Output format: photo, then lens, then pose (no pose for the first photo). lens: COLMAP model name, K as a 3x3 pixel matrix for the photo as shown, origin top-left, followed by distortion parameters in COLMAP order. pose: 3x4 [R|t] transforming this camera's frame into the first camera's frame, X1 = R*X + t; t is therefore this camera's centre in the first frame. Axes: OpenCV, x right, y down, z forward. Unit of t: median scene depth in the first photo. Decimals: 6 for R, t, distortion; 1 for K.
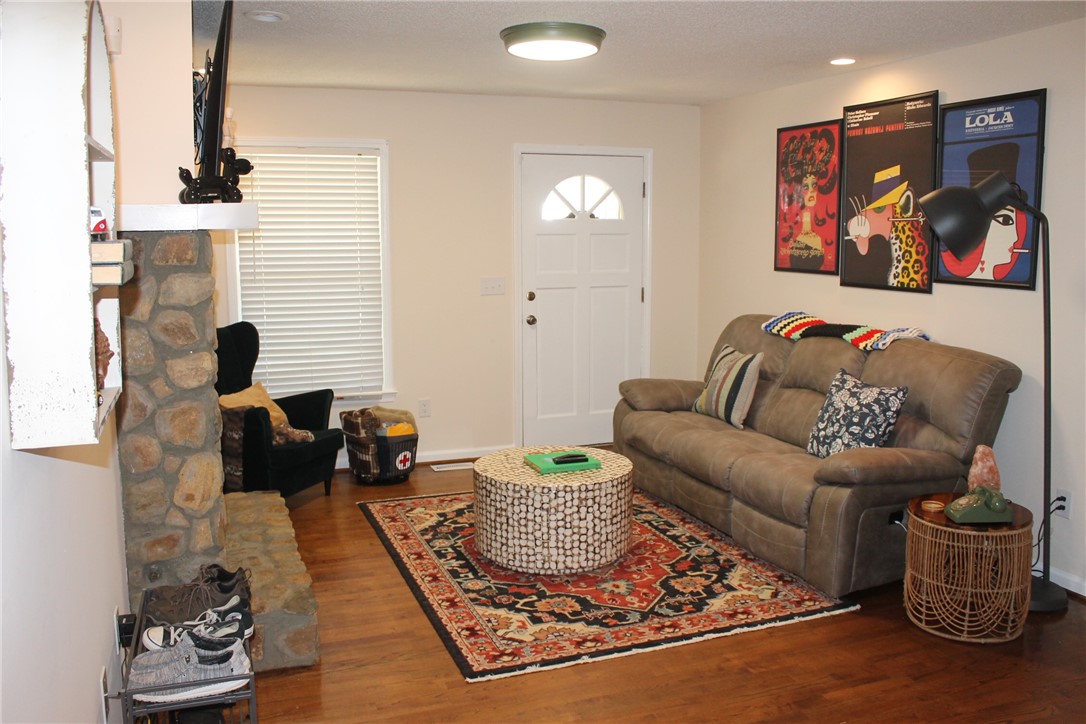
lens RADIAL K [[921.7, 0, 545.9], [0, 921.7, 365.3], [0, 0, 1]] dist [-0.162888, 0.129470]
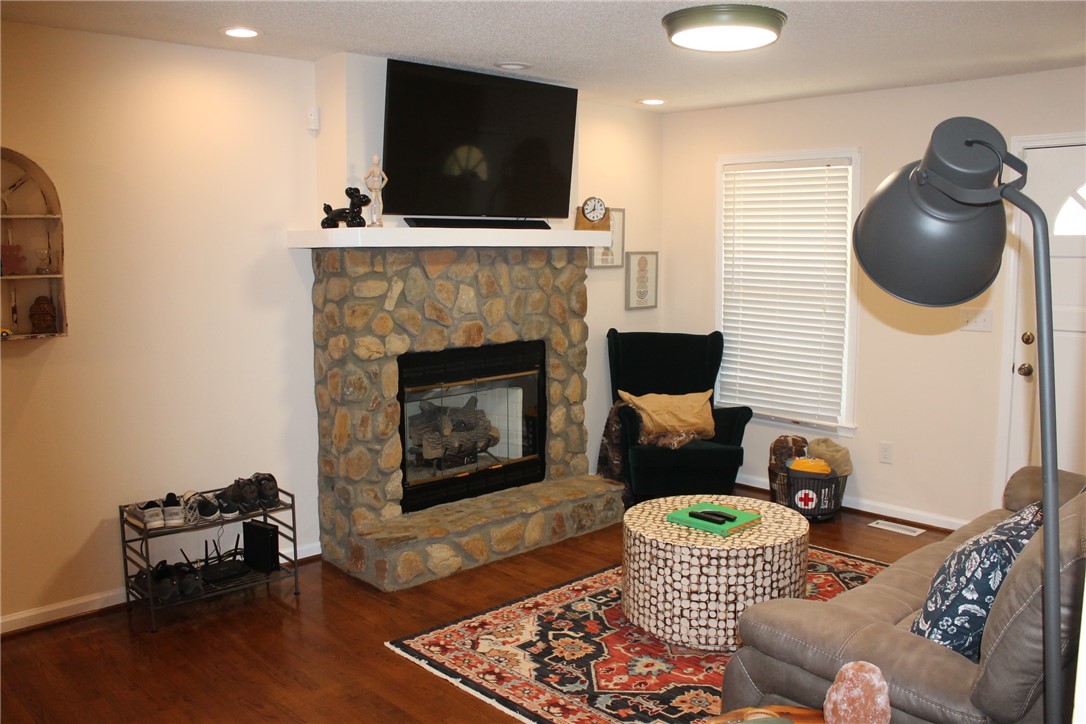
lens RADIAL K [[921.7, 0, 545.9], [0, 921.7, 365.3], [0, 0, 1]] dist [-0.162888, 0.129470]
pose [[0.387048, 0.120061, -0.914209, 0.779571], [-0.132223, 0.988466, 0.073833, -0.084921], [0.912530, 0.092302, 0.398459, 0.548781]]
